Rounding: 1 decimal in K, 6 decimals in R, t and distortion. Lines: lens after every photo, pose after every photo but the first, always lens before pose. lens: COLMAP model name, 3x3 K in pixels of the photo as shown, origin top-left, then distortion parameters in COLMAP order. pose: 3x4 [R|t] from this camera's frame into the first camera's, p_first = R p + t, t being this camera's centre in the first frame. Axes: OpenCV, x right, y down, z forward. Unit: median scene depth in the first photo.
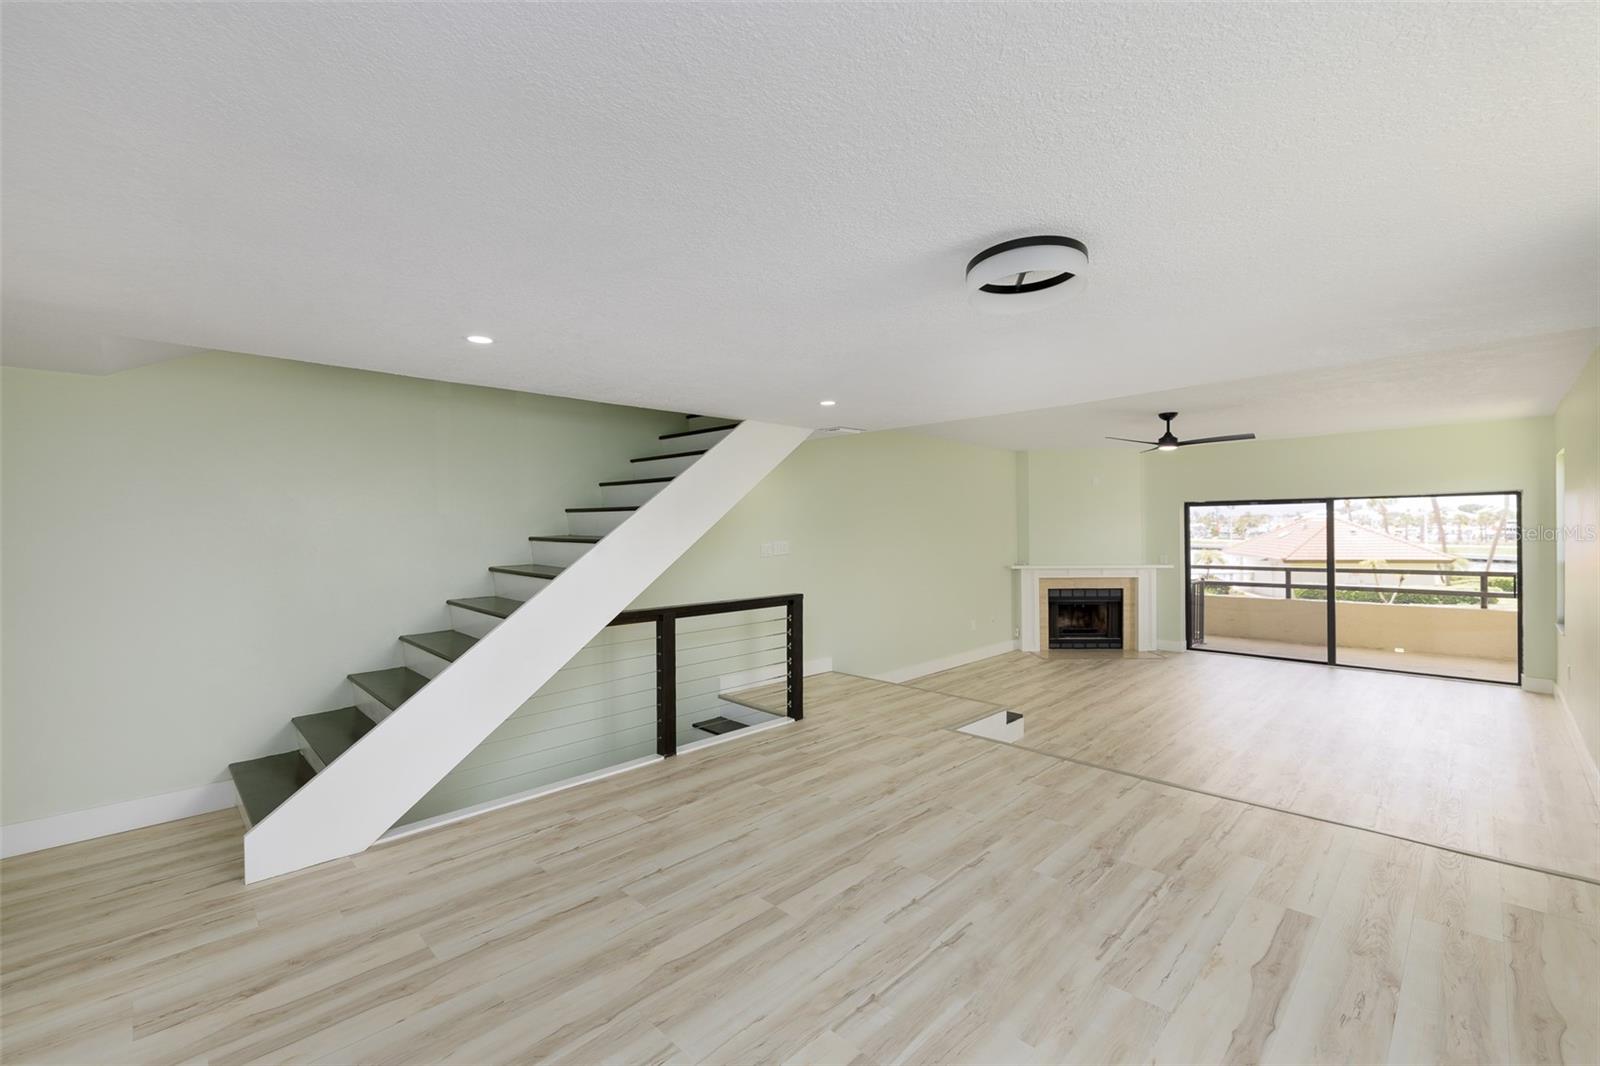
lens RADIAL K [[675.7, 0, 793.1], [0, 675.7, 547.4], [0, 0, 1]] dist [0.000065, 0.000014]
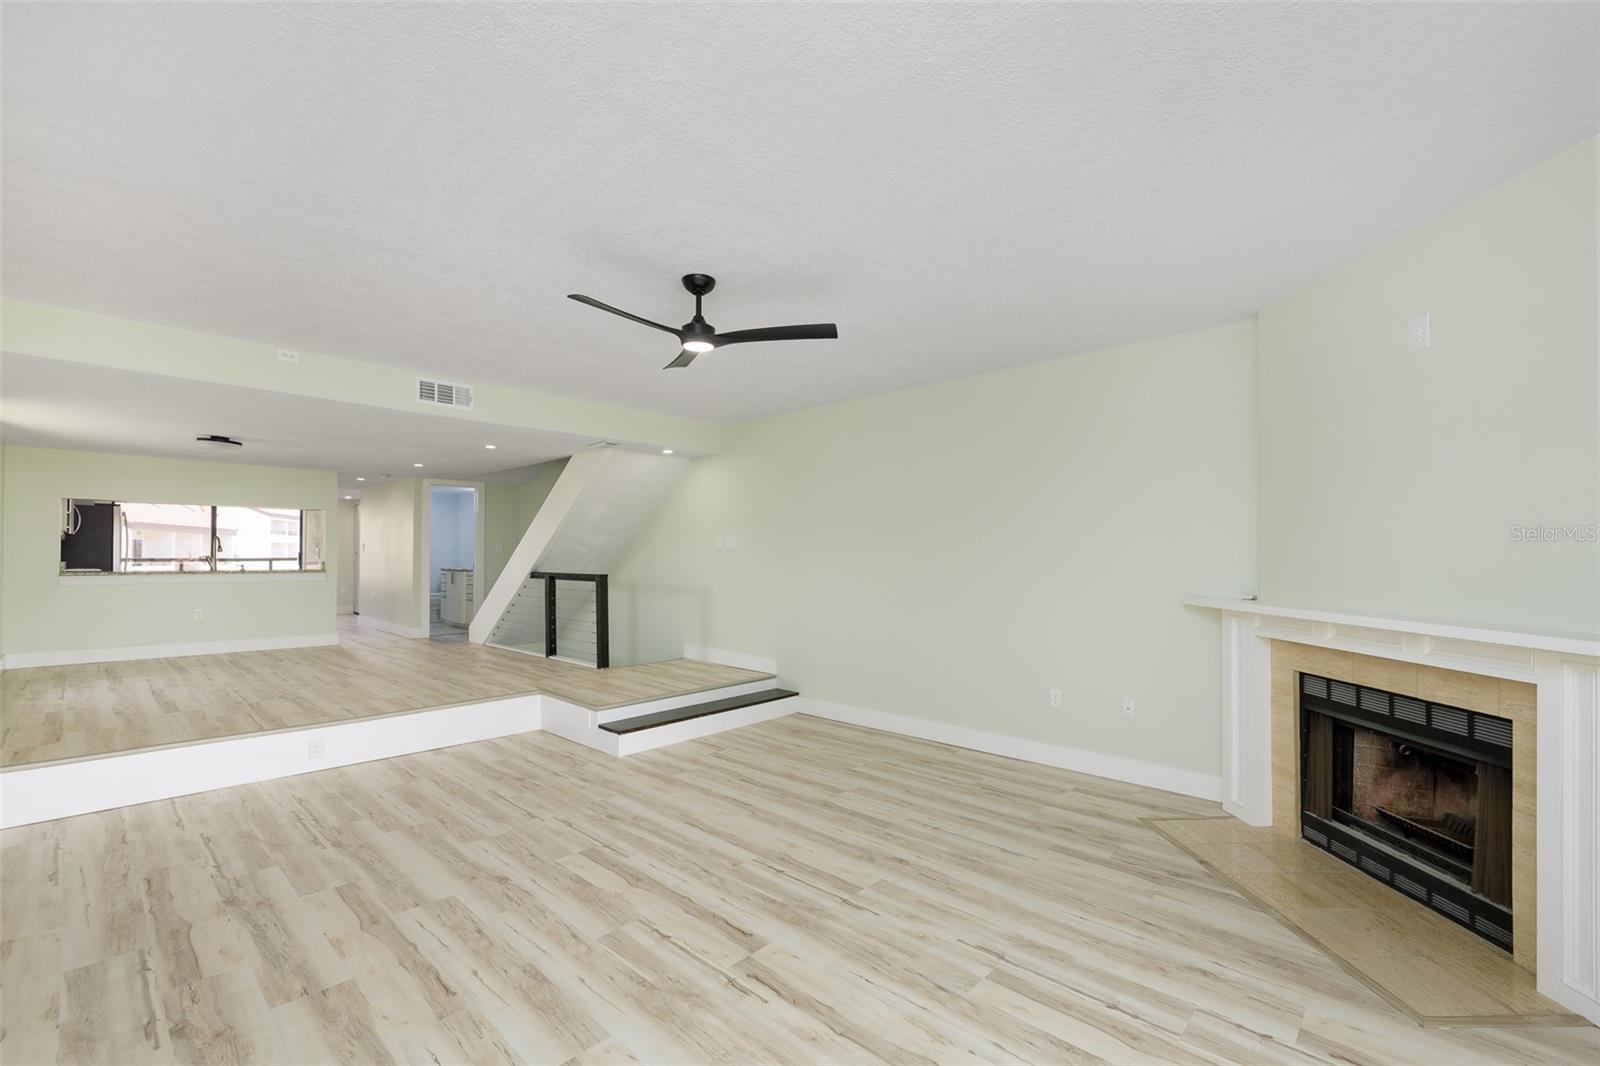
lens RADIAL K [[667.4, 0, 796.8], [0, 667.4, 566.0], [0, 0, 1]] dist [-0.000540, -0.000069]
pose [[0.057091, 0.024006, -0.998080, 1.077775], [-0.035357, 0.999132, 0.022009, 0.008935], [0.997743, 0.034032, 0.057890, 1.053068]]
